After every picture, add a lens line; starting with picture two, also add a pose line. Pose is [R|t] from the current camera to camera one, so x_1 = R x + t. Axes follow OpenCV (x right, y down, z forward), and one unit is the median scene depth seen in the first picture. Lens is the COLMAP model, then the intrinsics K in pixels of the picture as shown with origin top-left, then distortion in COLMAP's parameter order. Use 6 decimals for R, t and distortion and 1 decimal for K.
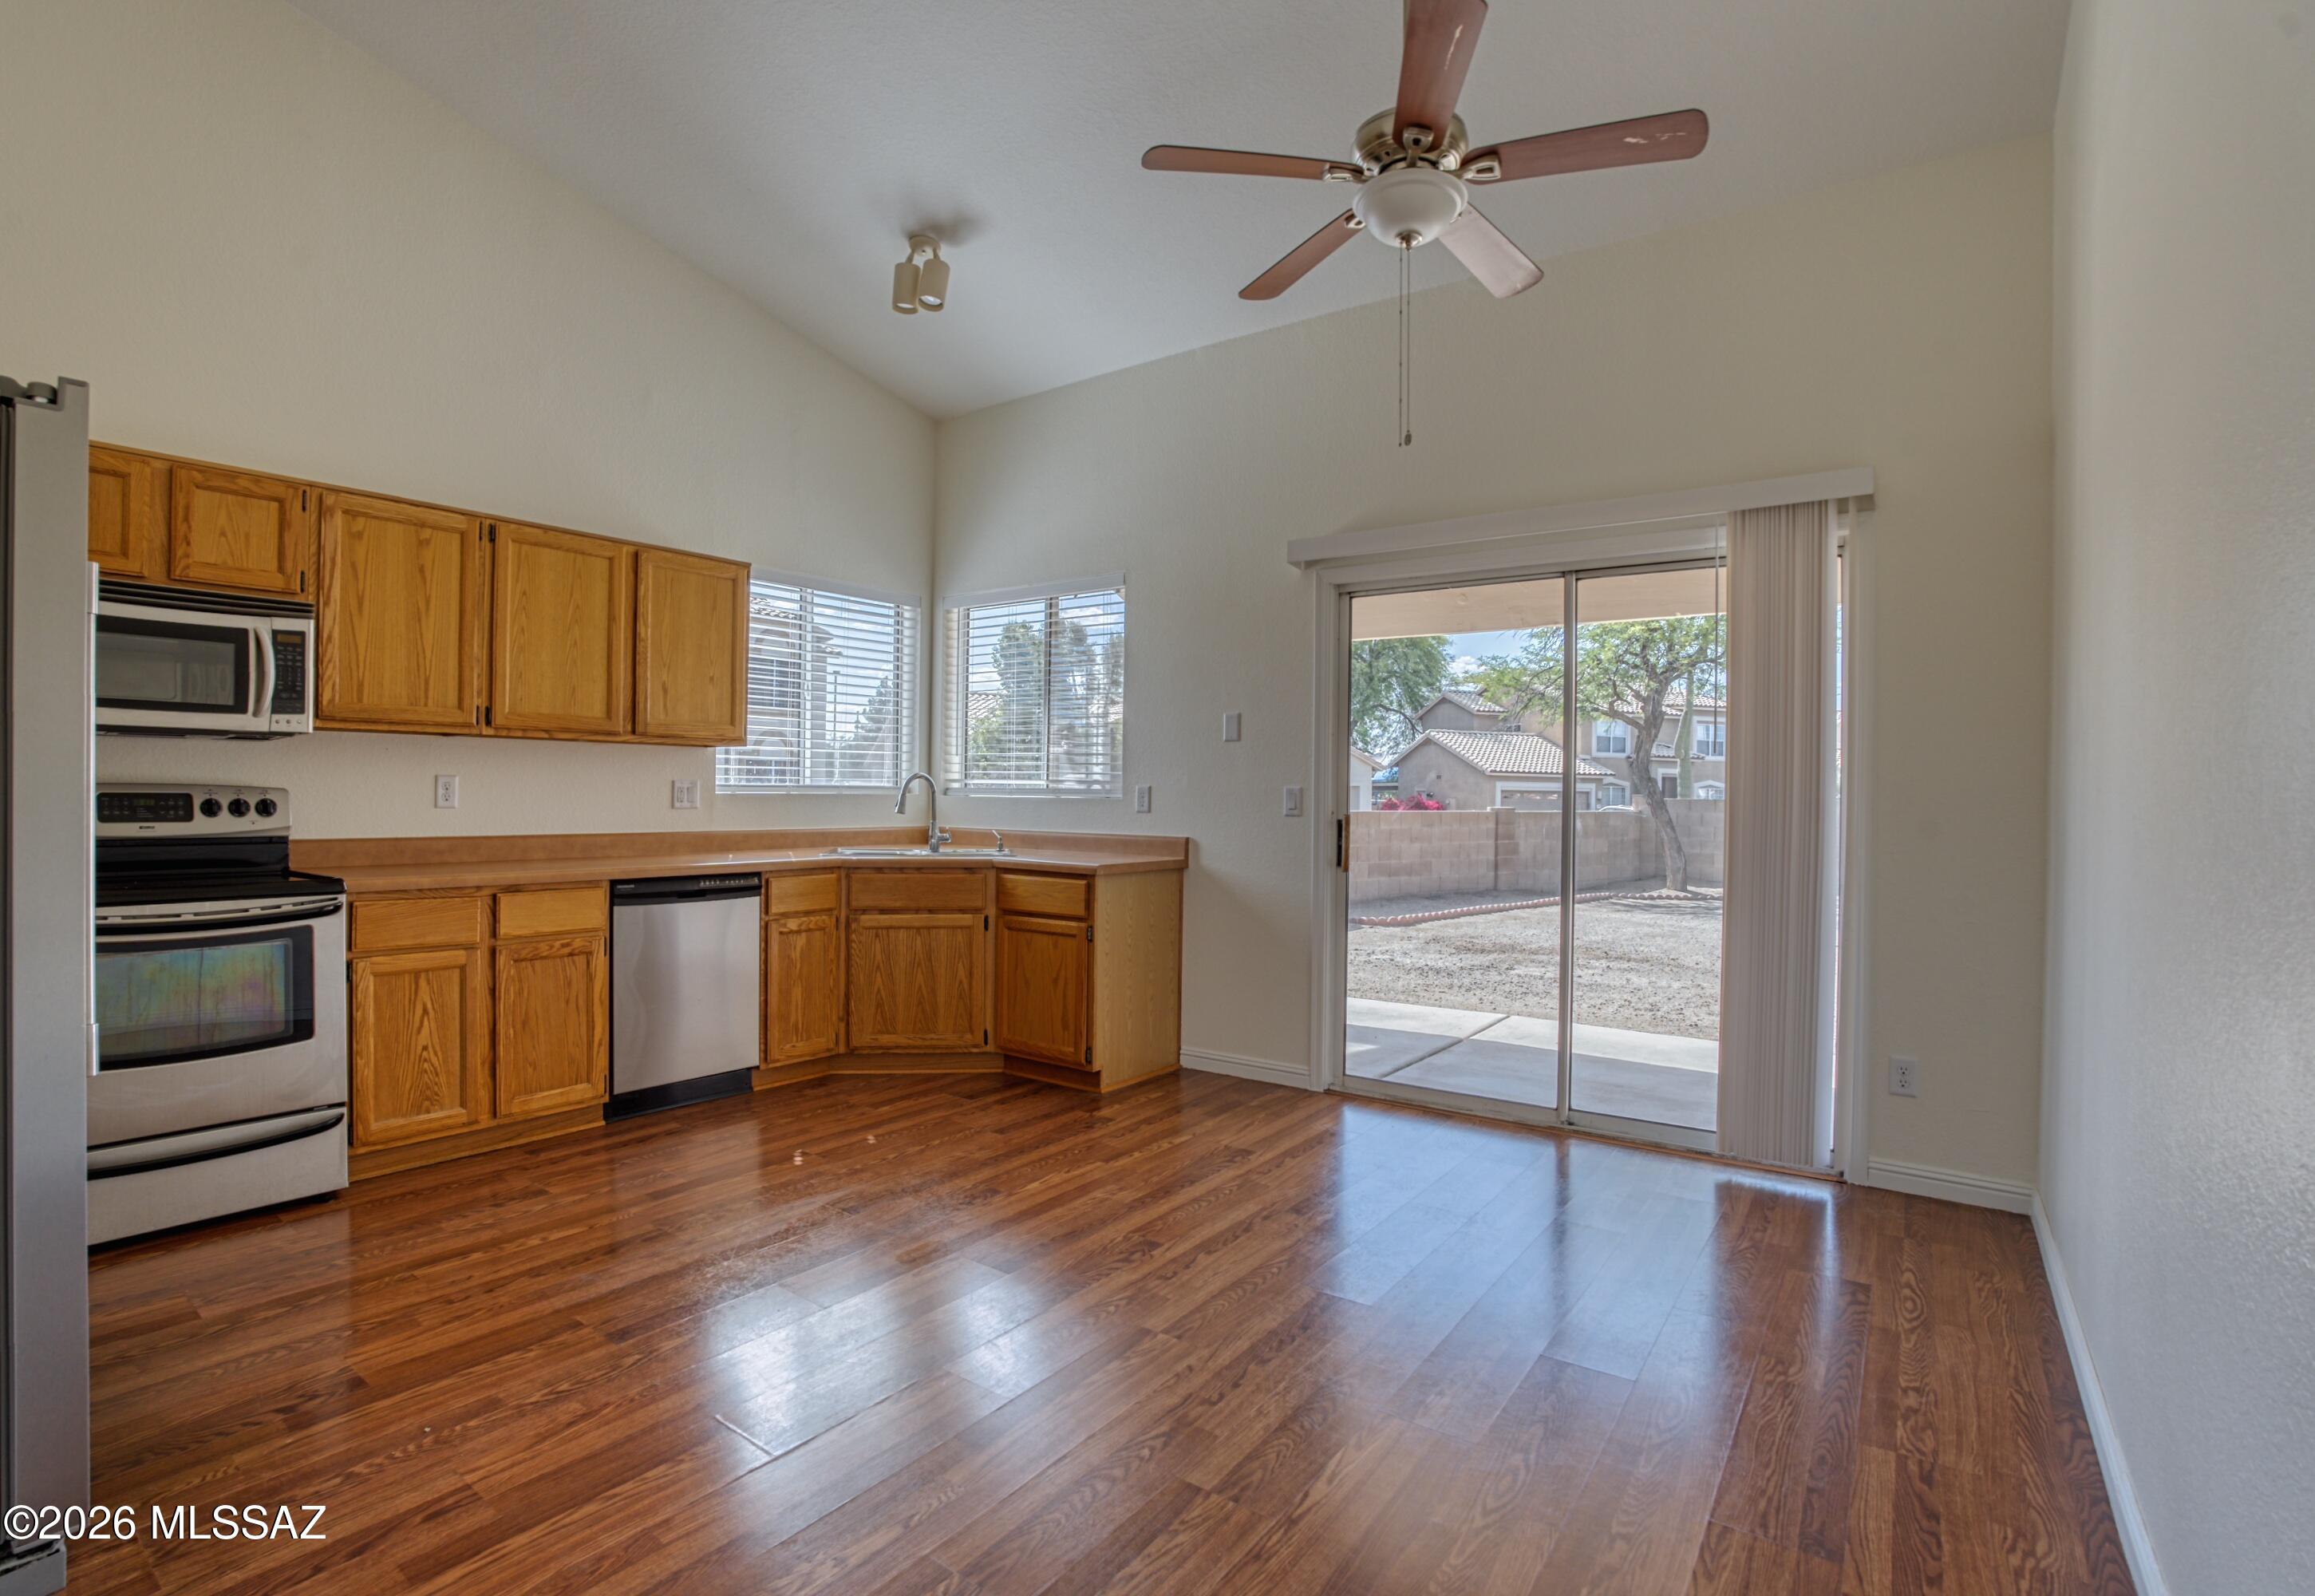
lens RADIAL K [[1135.7, 0, 1107.5], [0, 1135.7, 798.2], [0, 0, 1]] dist [-0.068334, 0.000006]
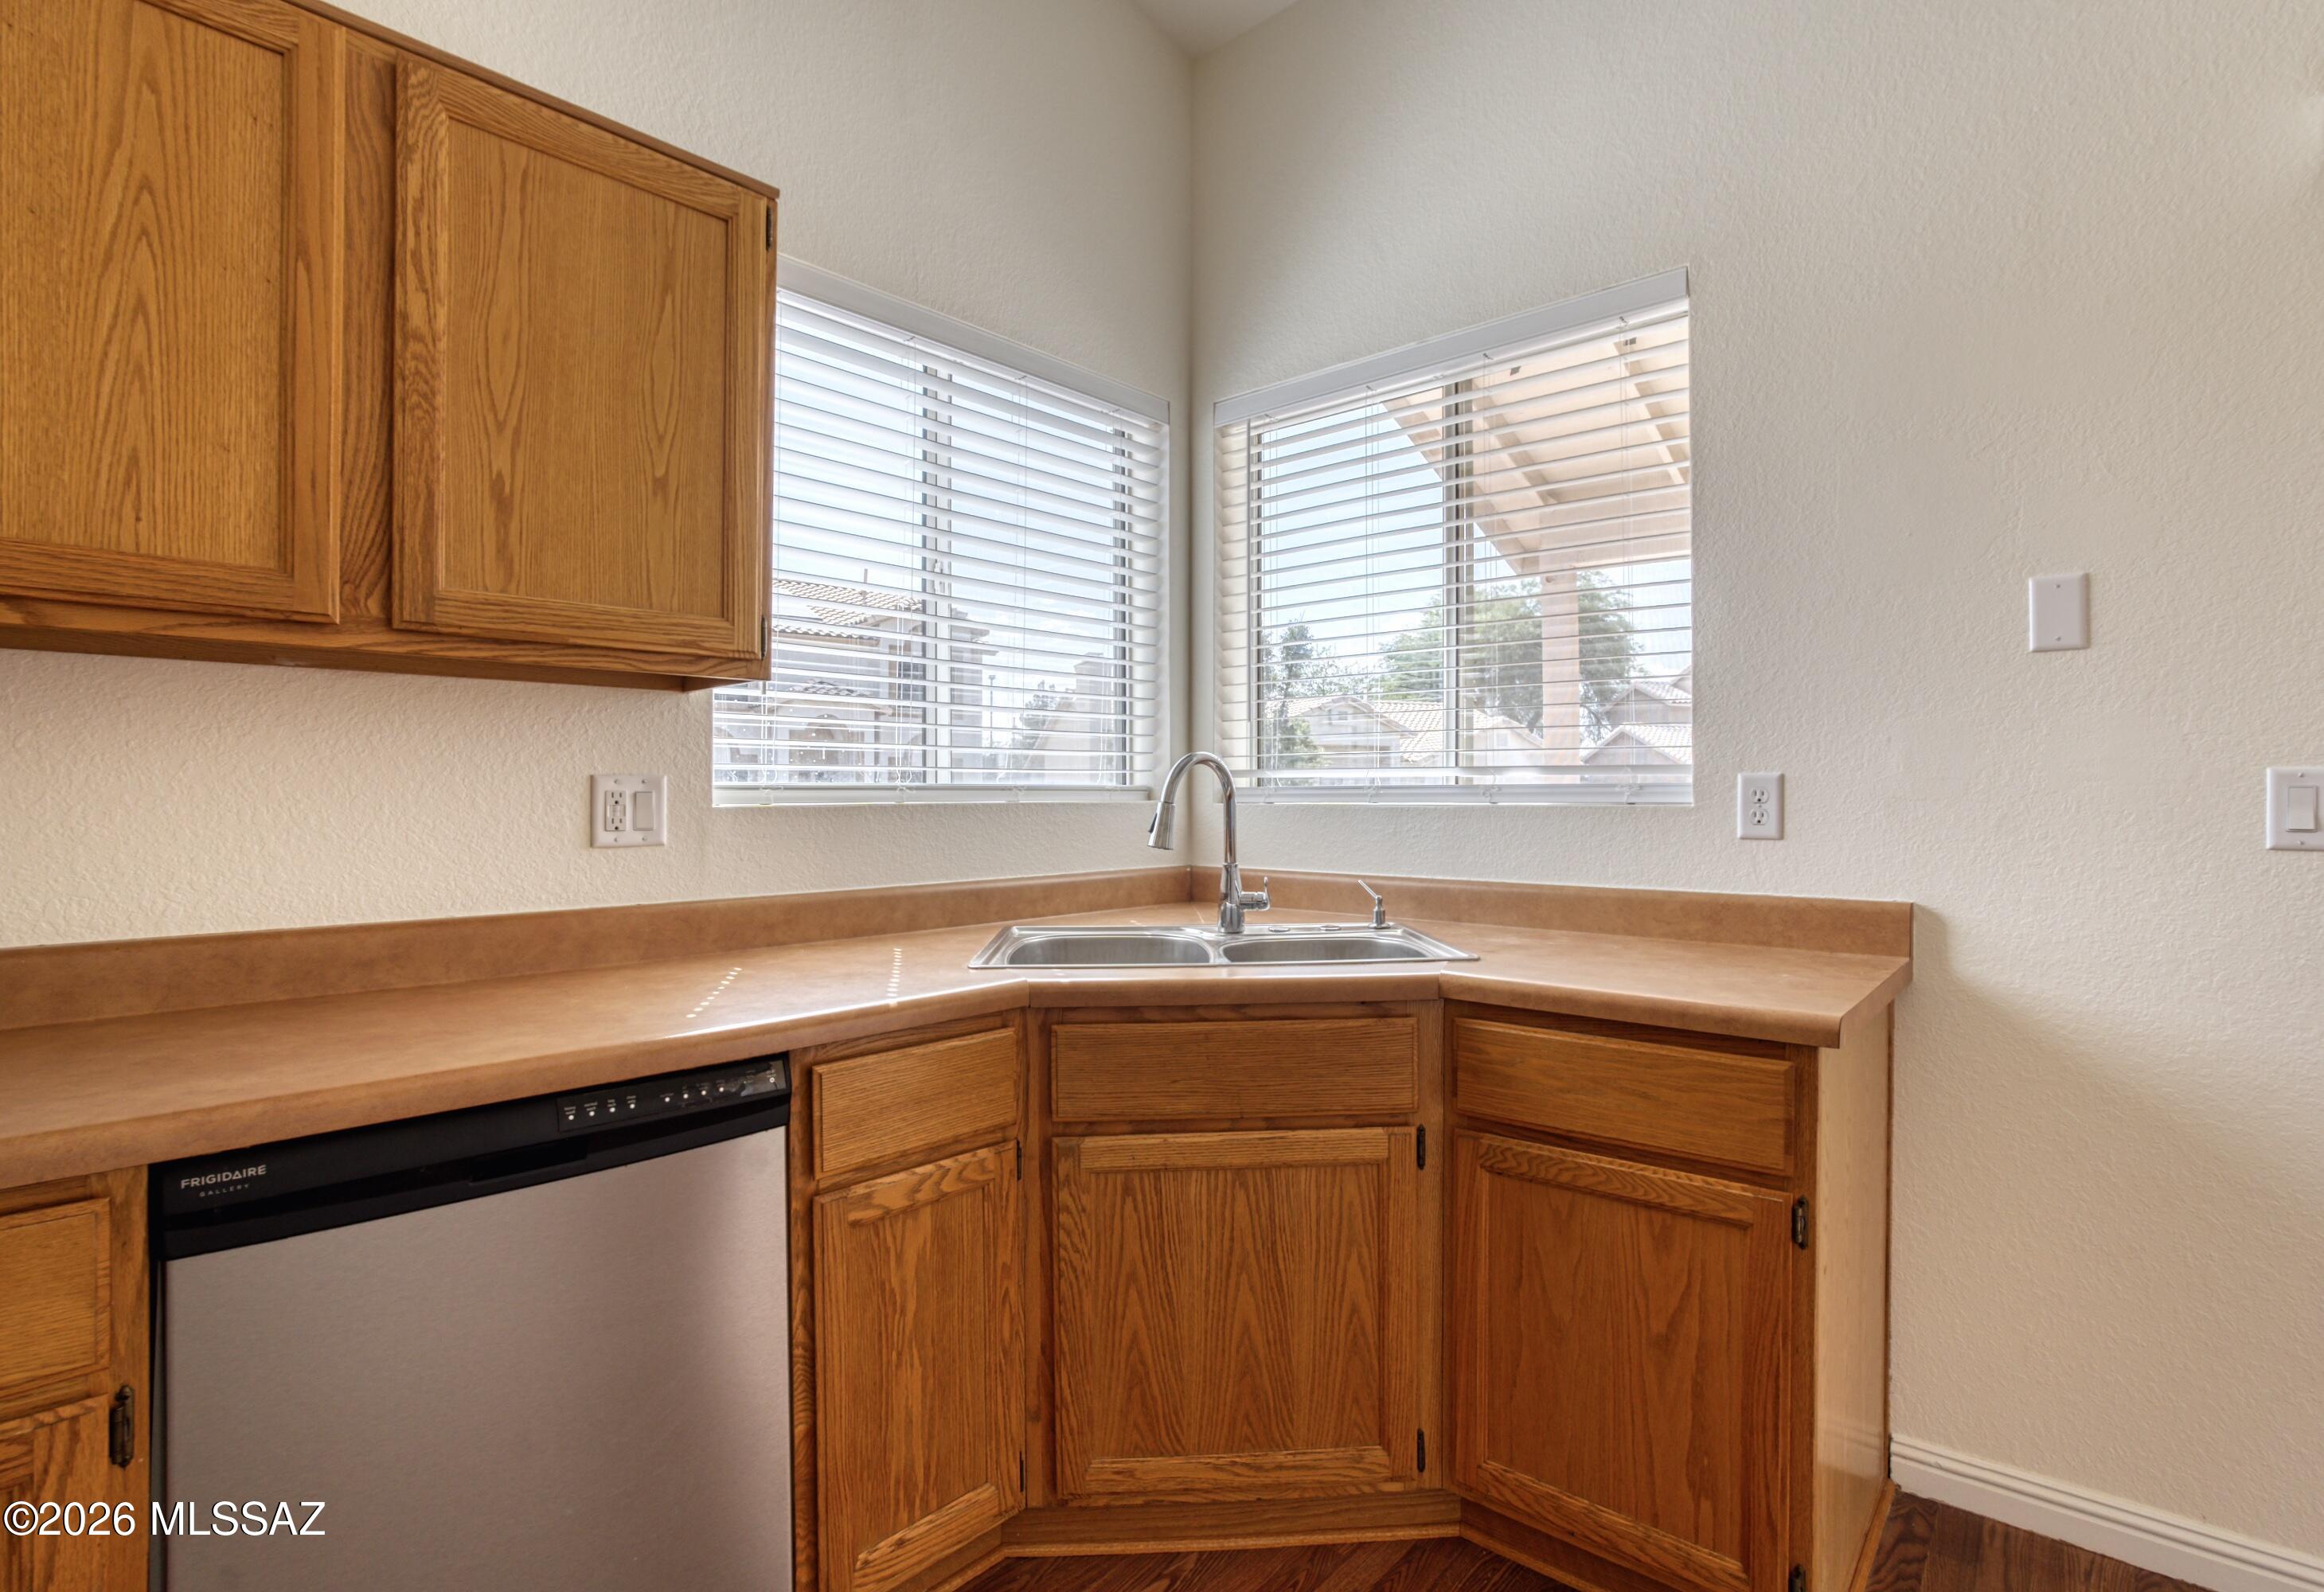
lens RADIAL K [[1127.7, 0, 1162.0], [0, 1127.7, 796.0], [0, 0, 1]] dist [-0.063555, 0.025117]
pose [[0.996097, -0.015952, -0.086814, -0.173239], [0.015323, 0.999851, -0.007905, -0.003001], [0.086927, 0.006544, 0.996193, 0.695959]]
